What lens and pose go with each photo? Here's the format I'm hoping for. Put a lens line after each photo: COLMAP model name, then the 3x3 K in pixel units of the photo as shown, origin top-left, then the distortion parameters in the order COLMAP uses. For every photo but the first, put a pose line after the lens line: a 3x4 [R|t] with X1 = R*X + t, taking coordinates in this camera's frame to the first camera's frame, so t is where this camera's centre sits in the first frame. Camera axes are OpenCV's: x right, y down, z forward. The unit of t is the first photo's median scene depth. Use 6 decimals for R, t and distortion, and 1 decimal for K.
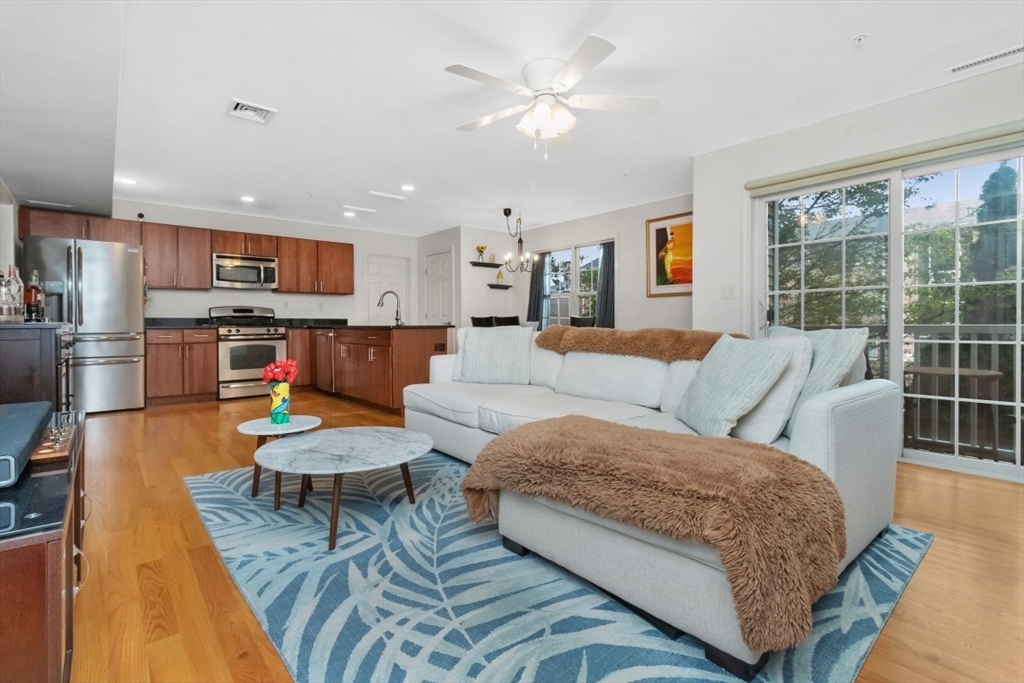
lens RADIAL K [[477.7, 0, 514.0], [0, 477.7, 326.1], [0, 0, 1]] dist [0.000503, 0.002299]
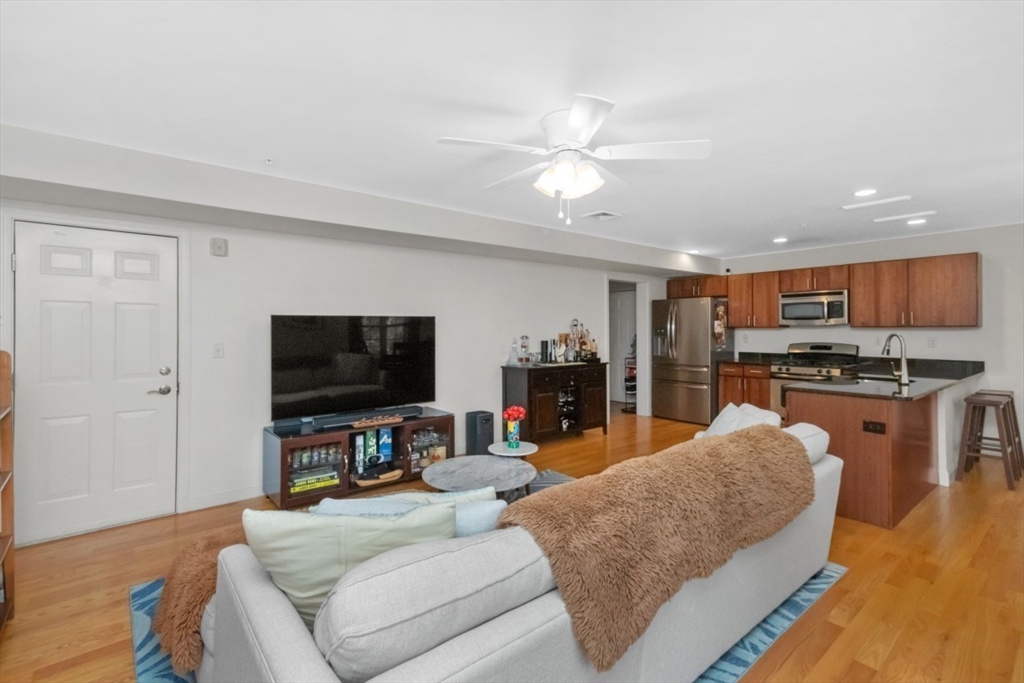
lens RADIAL K [[477.7, 0, 494.9], [0, 477.7, 325.7], [0, 0, 1]] dist [0.000503, 0.002299]
pose [[-0.051110, -0.003362, -0.998687, 0.455382], [-0.004380, 0.999985, -0.003143, -0.076057], [0.998683, 0.004214, -0.051124, 0.433915]]
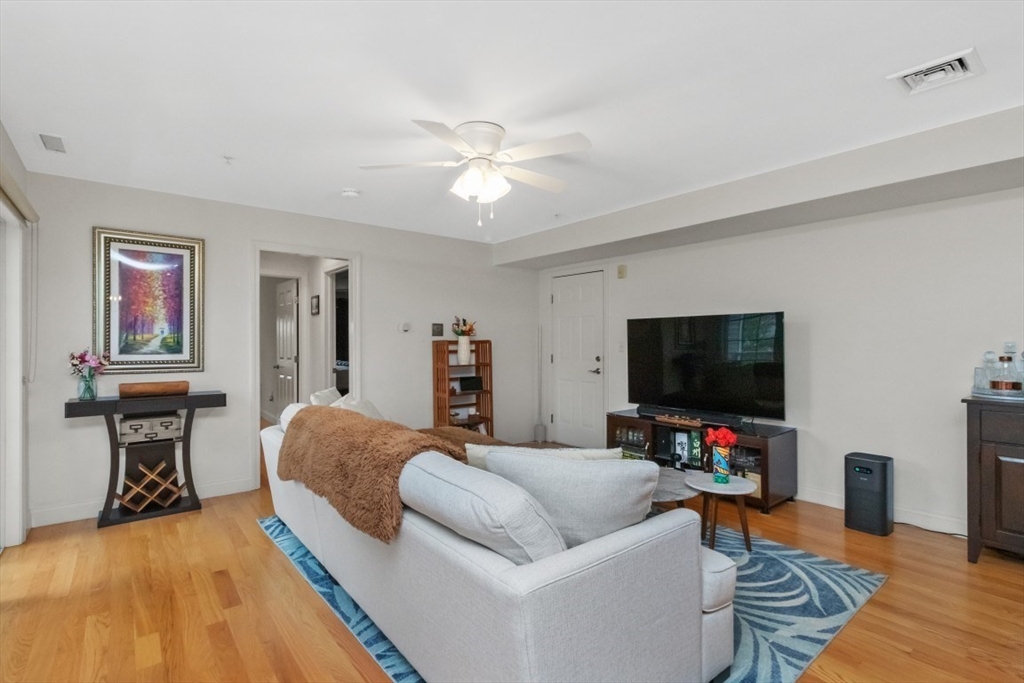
lens RADIAL K [[477.7, 0, 508.6], [0, 477.7, 340.4], [0, 0, 1]] dist [0.000503, 0.002299]
pose [[-0.999319, 0.002560, 0.036805, -0.003982], [0.002921, 0.999948, 0.009752, -0.062899], [-0.036778, 0.009853, -0.999275, 0.930624]]
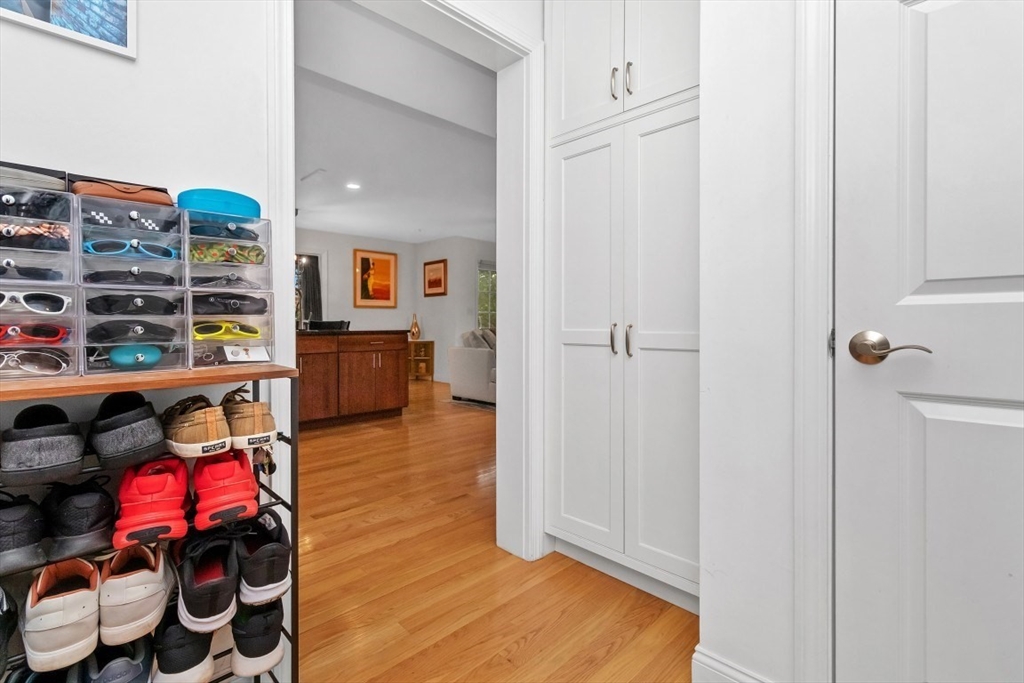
lens RADIAL K [[477.7, 0, 516.0], [0, 477.7, 331.0], [0, 0, 1]] dist [0.000503, 0.002299]
pose [[-0.068531, -0.010617, 0.997592, -1.078024], [0.011863, 0.999864, 0.011456, -0.005240], [-0.997578, 0.012620, -0.068396, 0.656921]]
